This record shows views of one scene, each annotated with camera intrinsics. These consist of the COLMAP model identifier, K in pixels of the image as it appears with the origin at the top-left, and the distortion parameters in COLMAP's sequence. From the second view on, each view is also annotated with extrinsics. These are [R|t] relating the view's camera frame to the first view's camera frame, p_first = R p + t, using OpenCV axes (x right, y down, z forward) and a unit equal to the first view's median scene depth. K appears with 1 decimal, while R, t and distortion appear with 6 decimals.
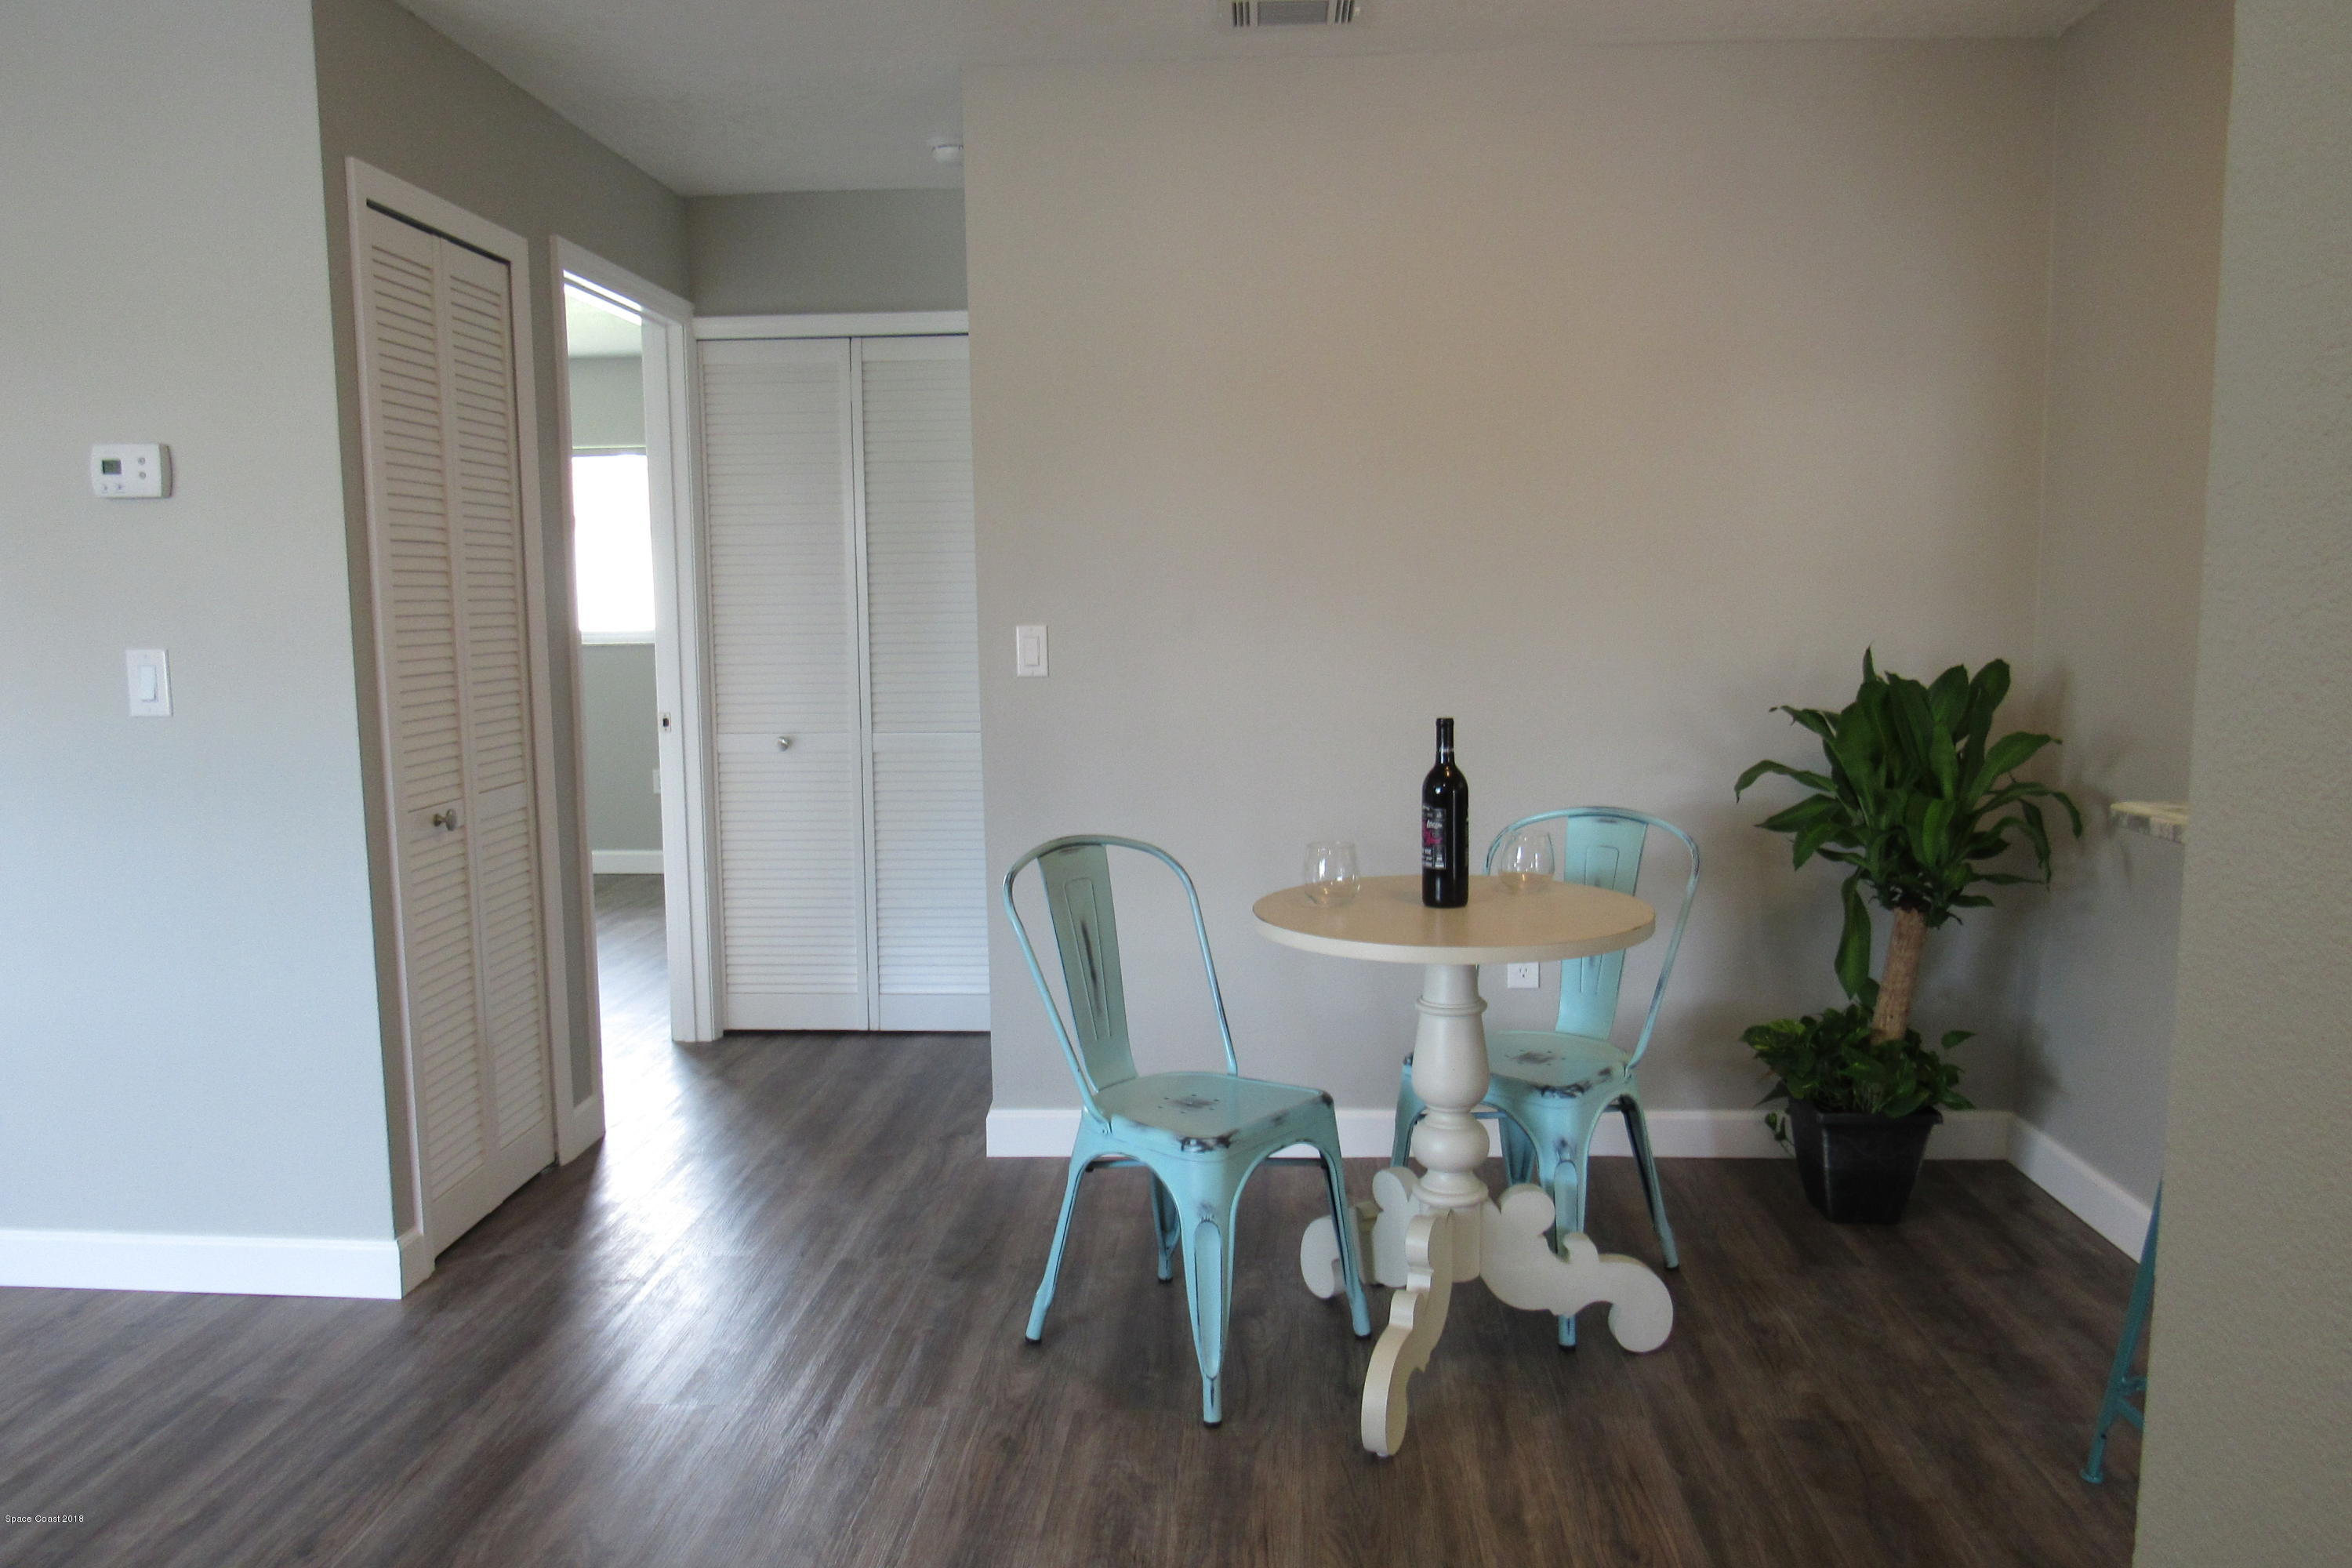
lens RADIAL K [[1682.2, 0, 1157.0], [0, 1682.2, 786.5], [0, 0, 1]] dist [-0.019884, -0.007142]
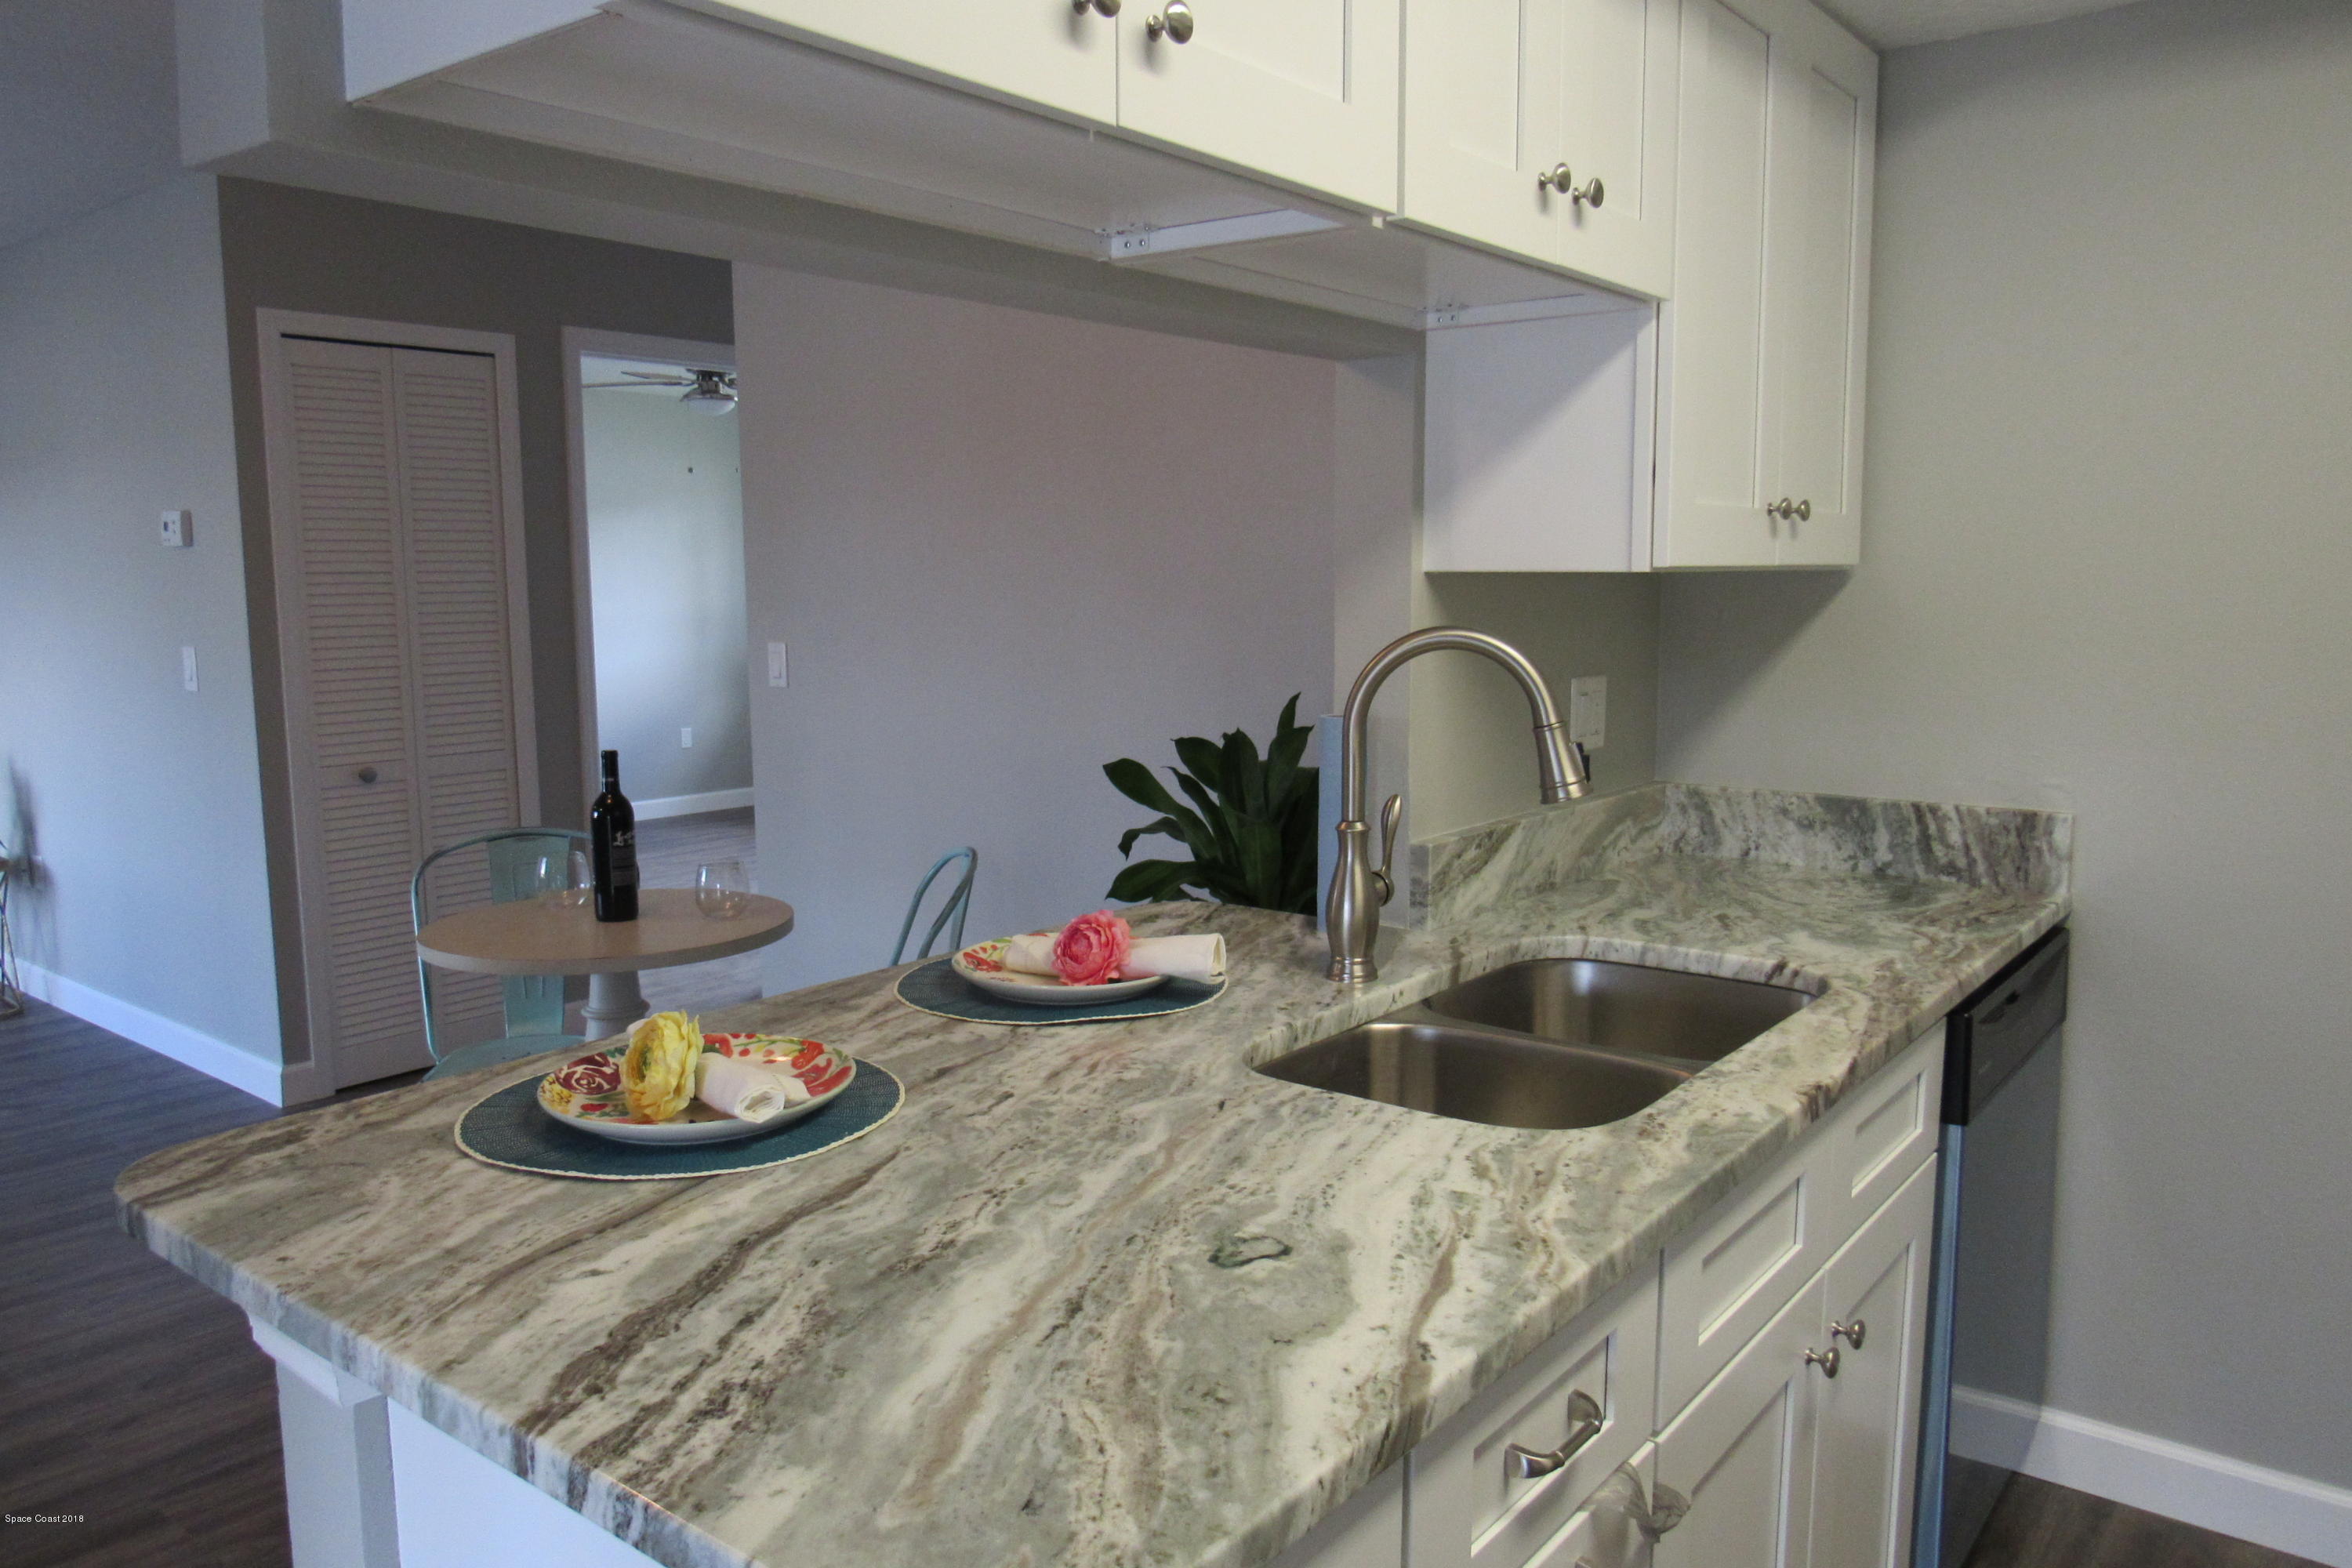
lens RADIAL K [[1682.2, 0, 1157.0], [0, 1682.2, 786.5], [0, 0, 1]] dist [-0.019884, -0.007142]
pose [[0.816825, 0.080019, -0.571309, 0.793196], [-0.070364, 0.996758, 0.039007, -0.061701], [0.572578, 0.008337, 0.819808, 0.215737]]
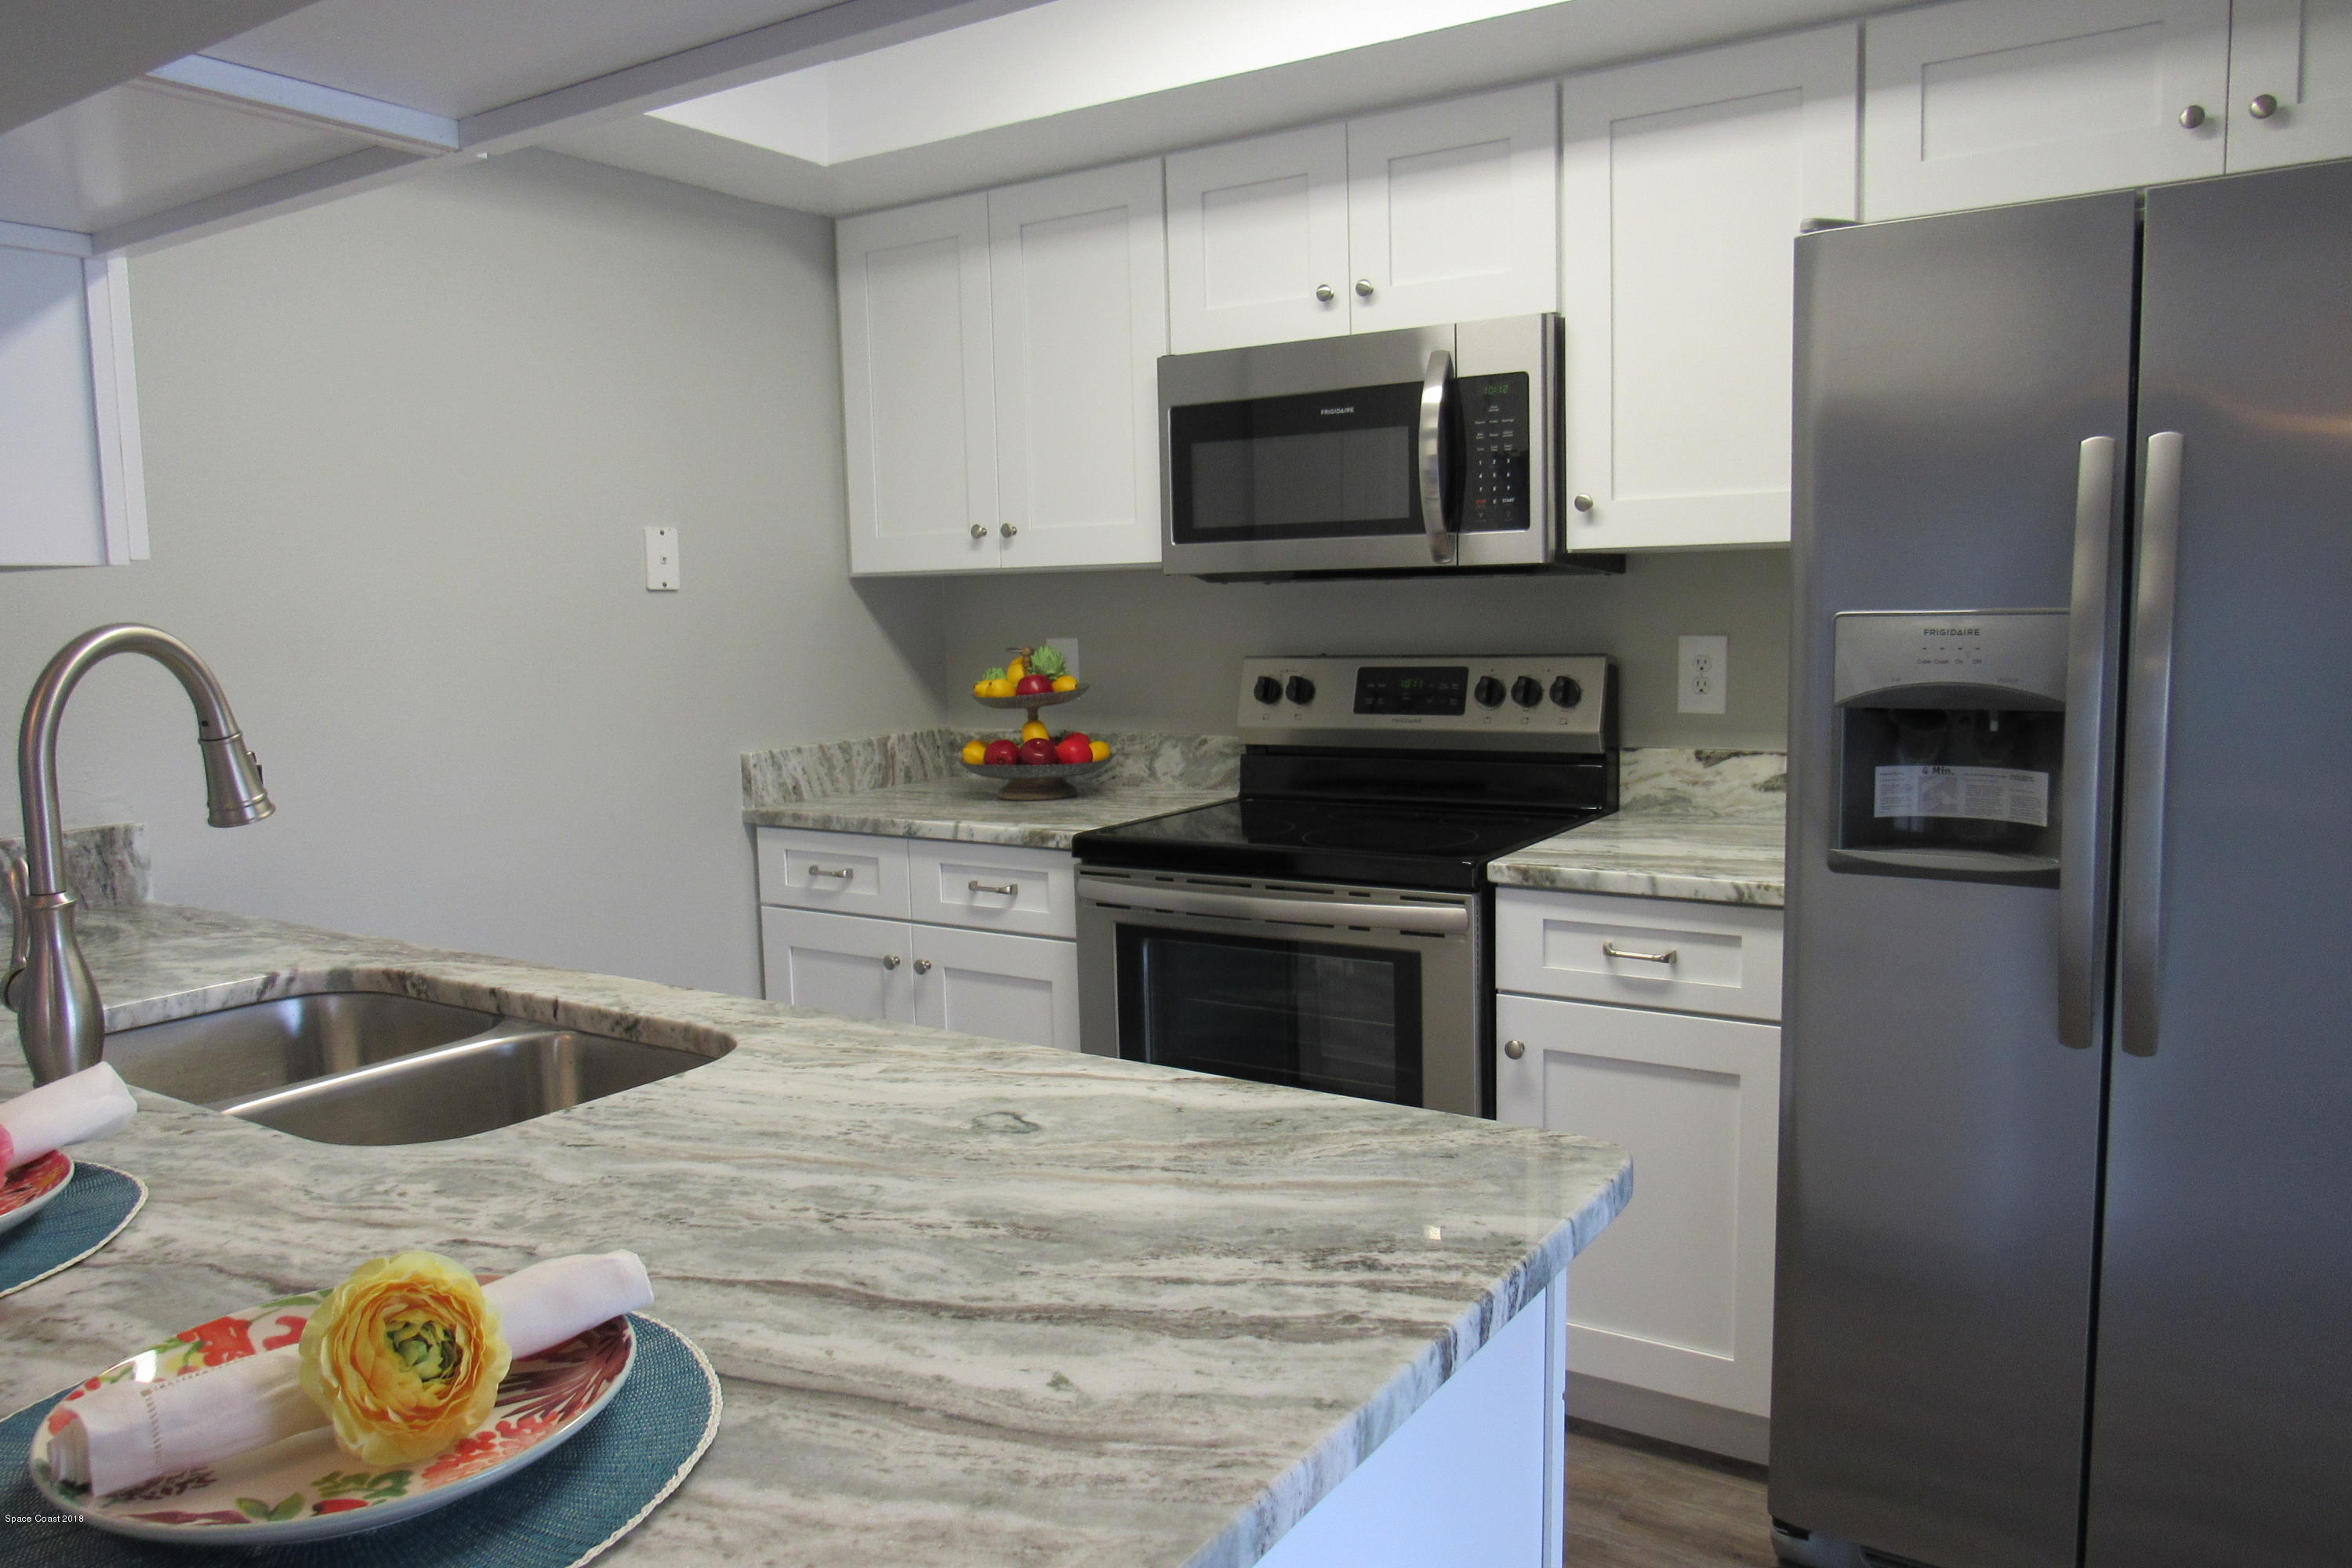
lens RADIAL K [[1682.2, 0, 1157.0], [0, 1682.2, 786.5], [0, 0, 1]] dist [-0.019884, -0.007142]
pose [[0.503661, -0.093599, 0.858816, 0.354262], [0.115057, 0.992525, 0.040695, -0.045587], [-0.856205, 0.078316, 0.510666, 0.268851]]
